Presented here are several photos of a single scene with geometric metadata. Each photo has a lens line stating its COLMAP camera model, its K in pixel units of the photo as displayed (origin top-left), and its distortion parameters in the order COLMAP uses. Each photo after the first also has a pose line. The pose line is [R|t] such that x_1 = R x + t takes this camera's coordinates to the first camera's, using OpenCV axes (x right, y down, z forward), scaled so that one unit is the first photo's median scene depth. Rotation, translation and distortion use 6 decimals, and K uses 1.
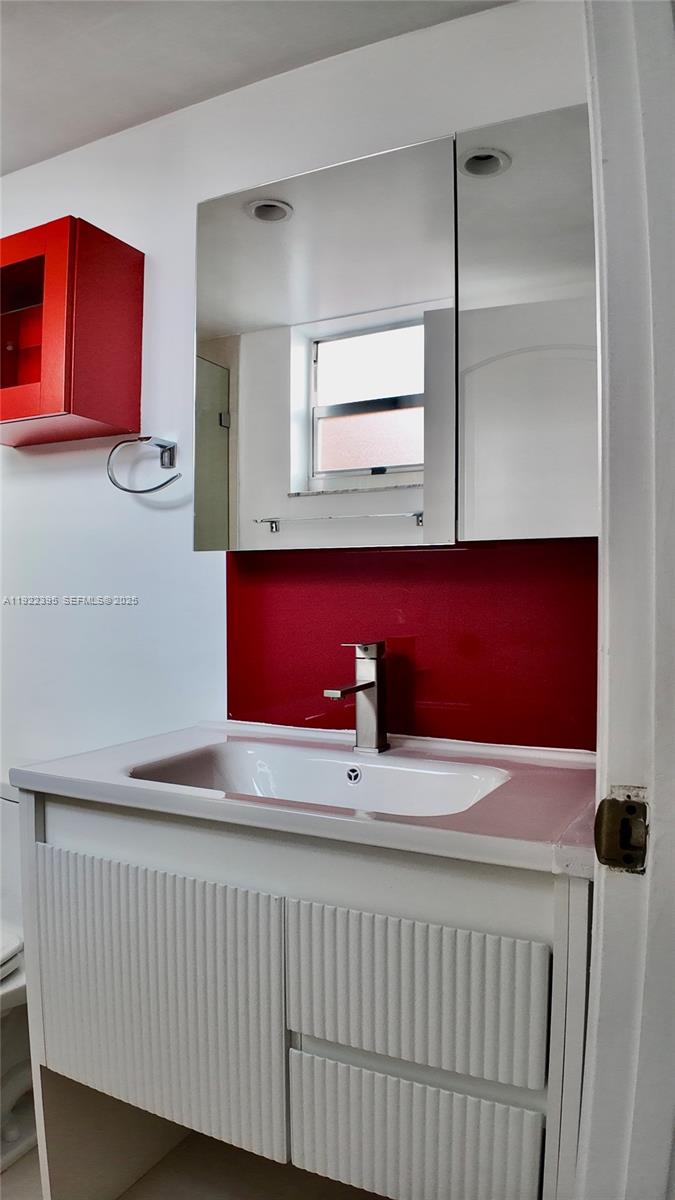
lens RADIAL K [[791.2, 0, 334.0], [0, 791.2, 603.5], [0, 0, 1]] dist [-0.042785, -0.101527]
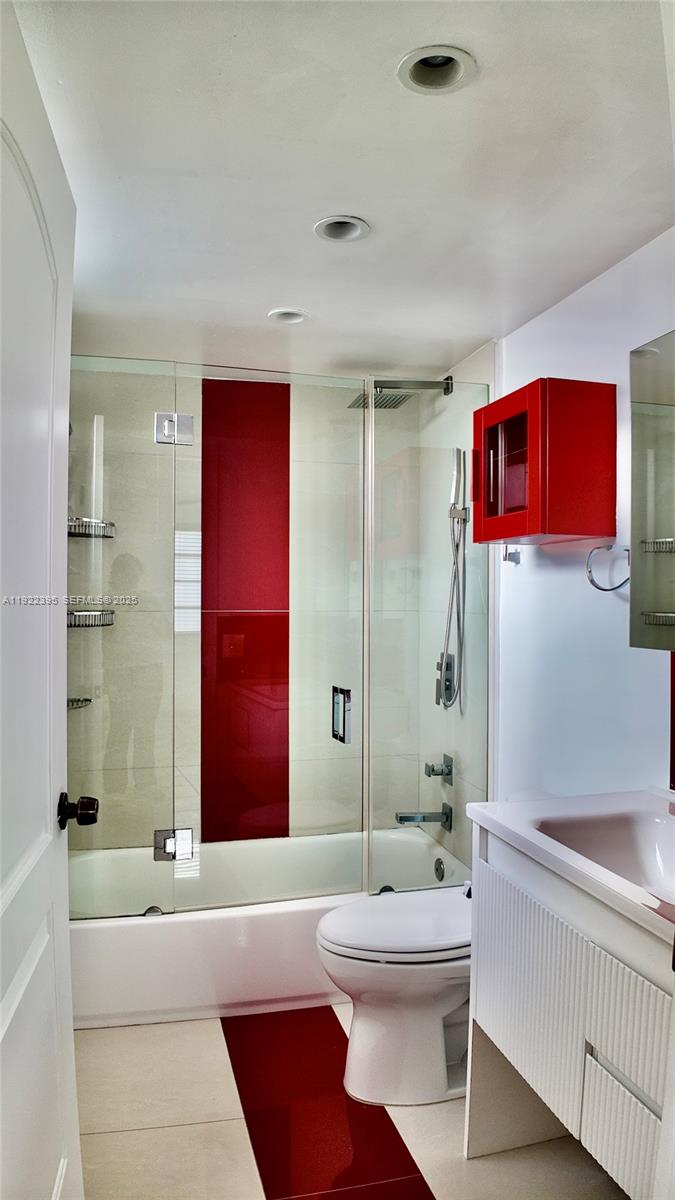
lens RADIAL K [[791.2, 0, 334.0], [0, 791.2, 603.5], [0, 0, 1]] dist [-0.042785, -0.101527]
pose [[0.664462, 0.003041, -0.747316, 0.398837], [-0.007981, 0.999964, -0.003026, -0.119975], [0.747280, 0.007975, 0.664462, -0.122130]]
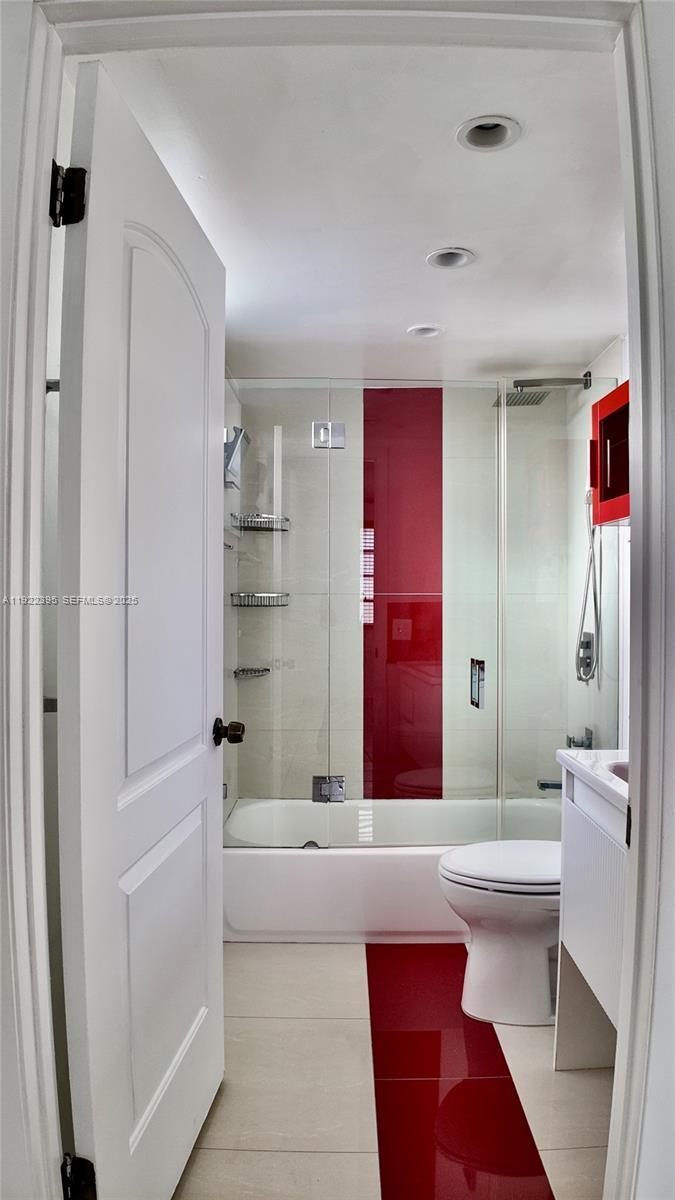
lens RADIAL K [[791.2, 0, 334.0], [0, 791.2, 603.5], [0, 0, 1]] dist [-0.042785, -0.101527]
pose [[0.447464, 0.004223, -0.894292, 0.674078], [-0.007808, 0.999969, 0.000815, -0.077354], [0.894268, 0.006617, 0.447483, -0.134816]]
